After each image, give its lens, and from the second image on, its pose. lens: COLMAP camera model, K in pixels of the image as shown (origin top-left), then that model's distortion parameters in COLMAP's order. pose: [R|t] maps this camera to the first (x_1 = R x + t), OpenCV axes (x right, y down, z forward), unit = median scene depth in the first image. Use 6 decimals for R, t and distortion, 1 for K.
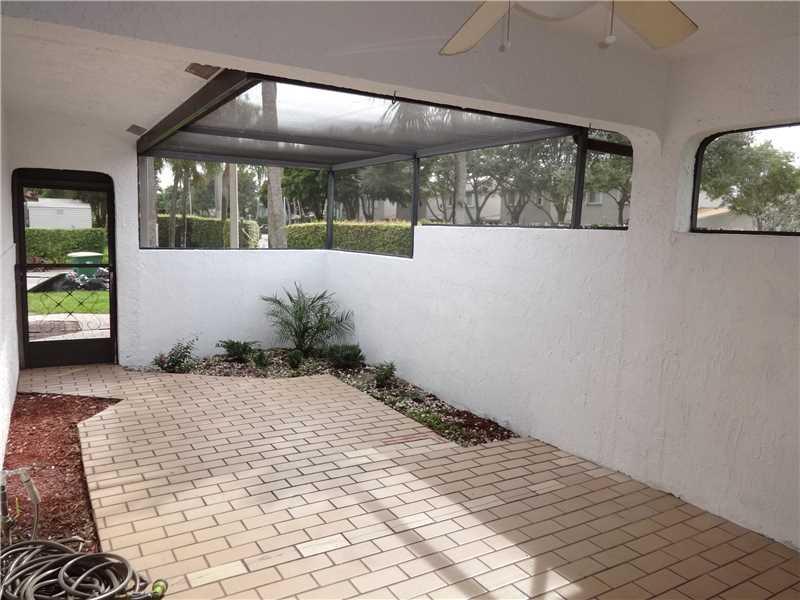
lens RADIAL K [[597.6, 0, 400.1], [0, 597.6, 300.5], [0, 0, 1]] dist [0.000011, -0.001485]
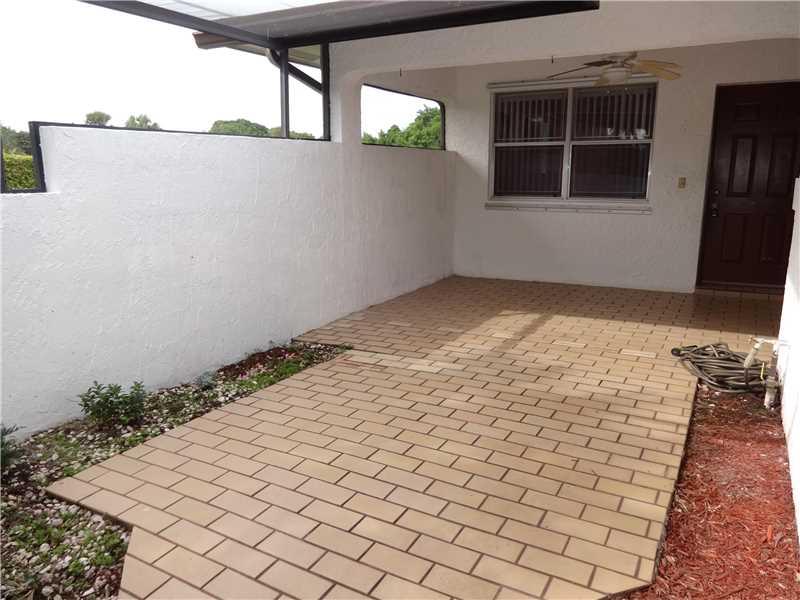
lens RADIAL K [[597.6, 0, 400.1], [0, 597.6, 300.5], [0, 0, 1]] dist [0.000011, -0.001485]
pose [[-0.488393, -0.209854, 0.847014, -0.970688], [0.094621, 0.952194, 0.290472, -0.163470], [-0.867478, 0.222010, -0.445188, 1.630571]]
